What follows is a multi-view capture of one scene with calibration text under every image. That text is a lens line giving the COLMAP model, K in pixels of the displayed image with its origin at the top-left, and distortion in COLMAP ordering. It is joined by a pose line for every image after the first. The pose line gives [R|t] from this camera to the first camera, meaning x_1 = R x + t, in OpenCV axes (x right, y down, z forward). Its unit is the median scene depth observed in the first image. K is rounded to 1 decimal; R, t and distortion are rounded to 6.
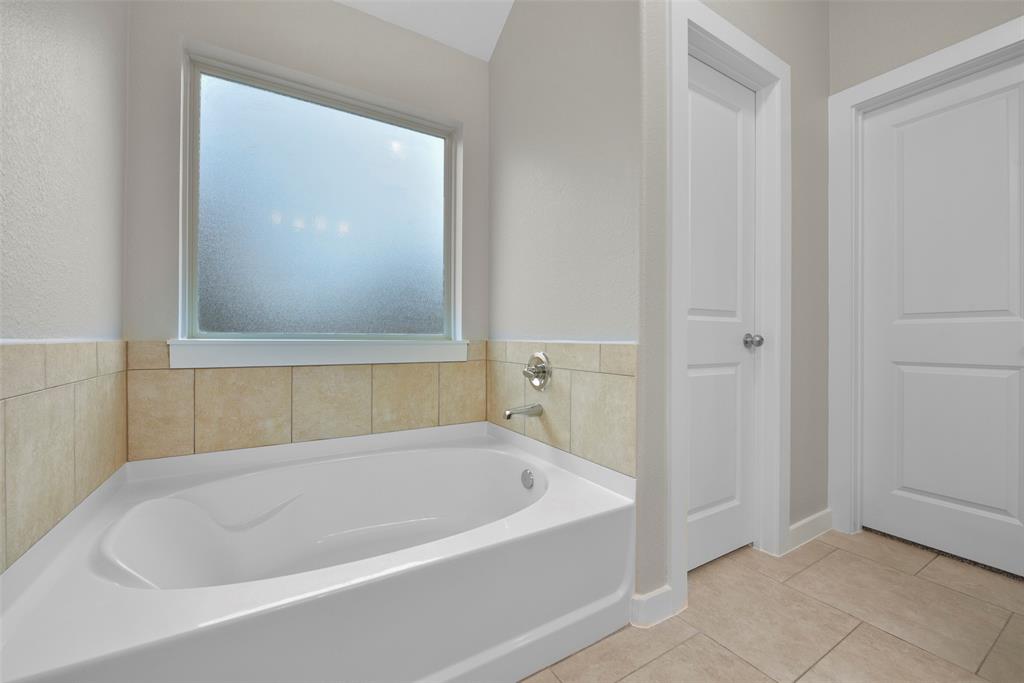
lens RADIAL K [[407.1, 0, 511.8], [0, 407.1, 339.4], [0, 0, 1]] dist [-0.007706, -0.000682]
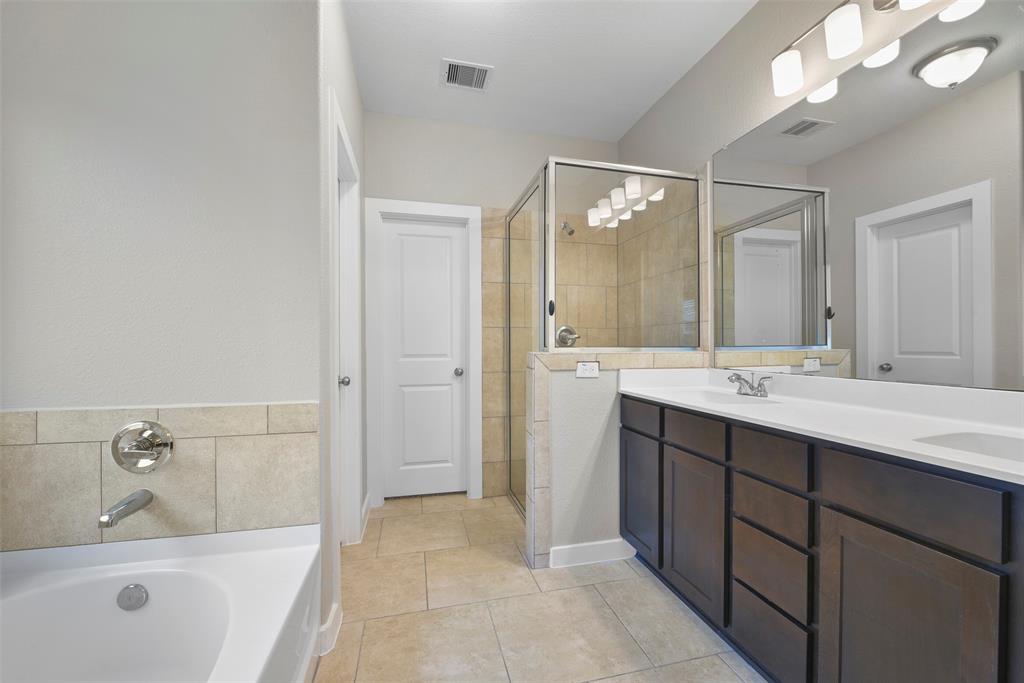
lens RADIAL K [[407.1, 0, 511.6], [0, 407.1, 343.2], [0, 0, 1]] dist [-0.007706, -0.000682]
pose [[0.292853, -0.003823, 0.956150, -0.503634], [0.004812, 0.999985, 0.002524, -0.126702], [-0.956145, 0.003862, 0.292867, 0.143212]]
